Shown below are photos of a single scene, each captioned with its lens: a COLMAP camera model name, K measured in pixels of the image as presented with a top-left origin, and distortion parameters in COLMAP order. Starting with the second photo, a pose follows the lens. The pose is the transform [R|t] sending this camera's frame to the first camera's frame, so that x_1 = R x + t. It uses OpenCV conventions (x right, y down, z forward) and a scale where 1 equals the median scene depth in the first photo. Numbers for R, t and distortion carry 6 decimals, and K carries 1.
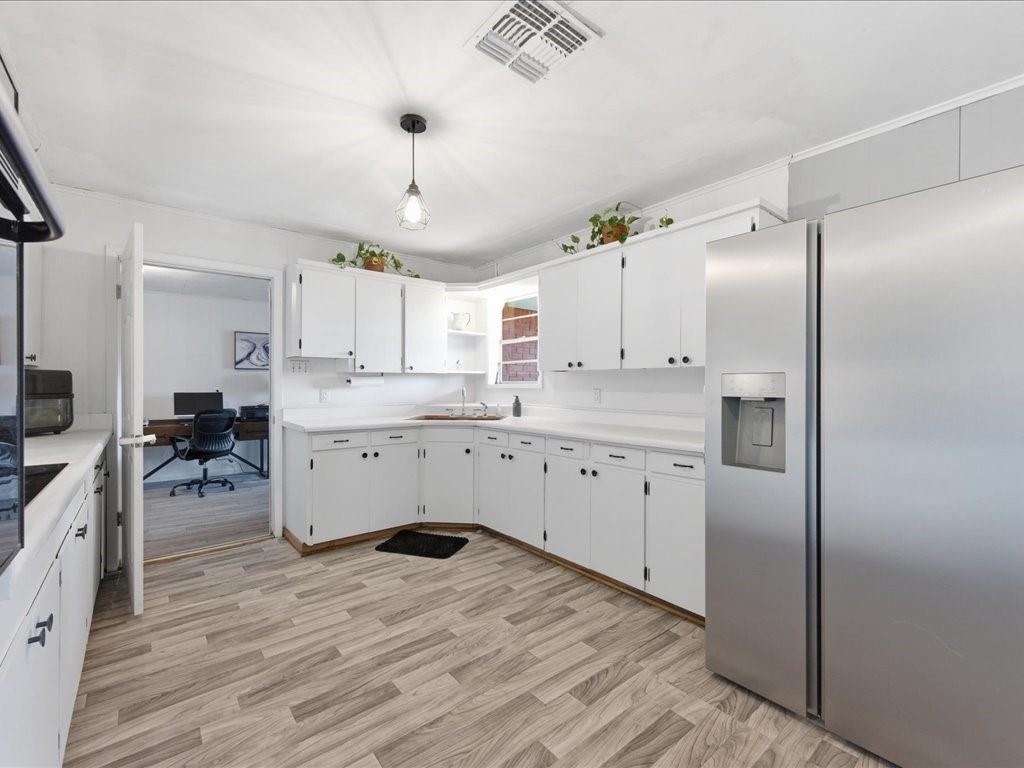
lens RADIAL K [[469.0, 0, 525.9], [0, 469.0, 384.5], [0, 0, 1]] dist [-0.000749, 0.000460]
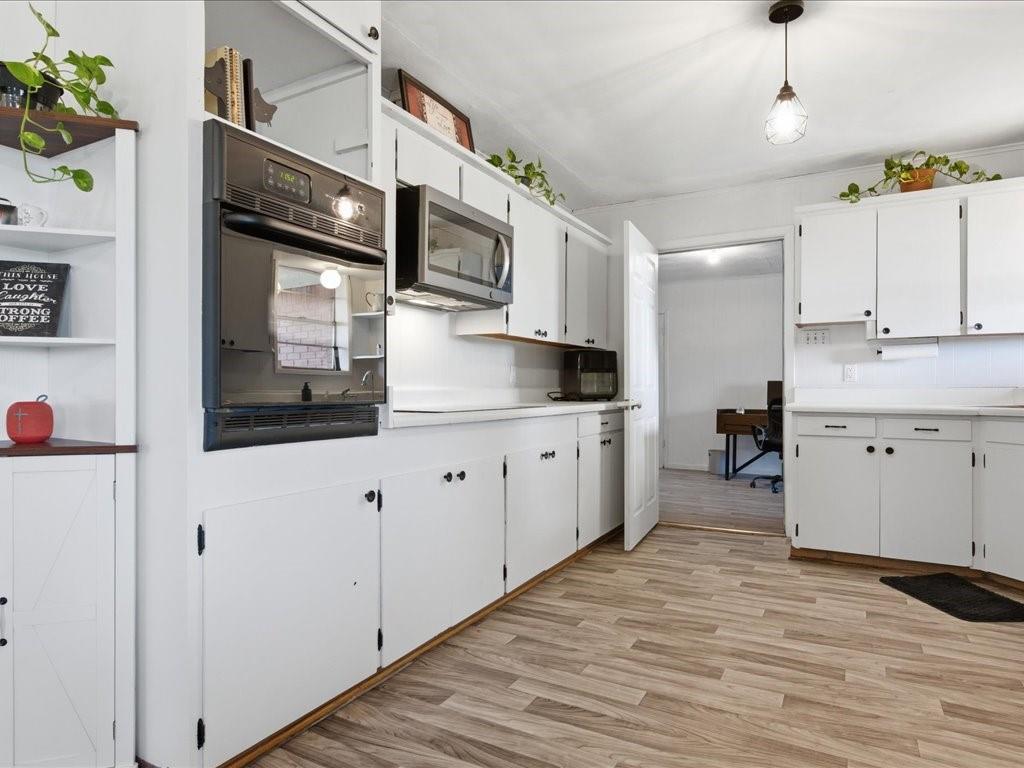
lens RADIAL K [[662.2, 0, 507.5], [0, 662.2, 398.7], [0, 0, 1]] dist [0.034560, -0.000621]
pose [[0.322435, 0.006473, -0.946570, 0.524030], [-0.007168, 0.999965, 0.004397, 0.079804], [0.946565, 0.005367, 0.322470, 0.133724]]
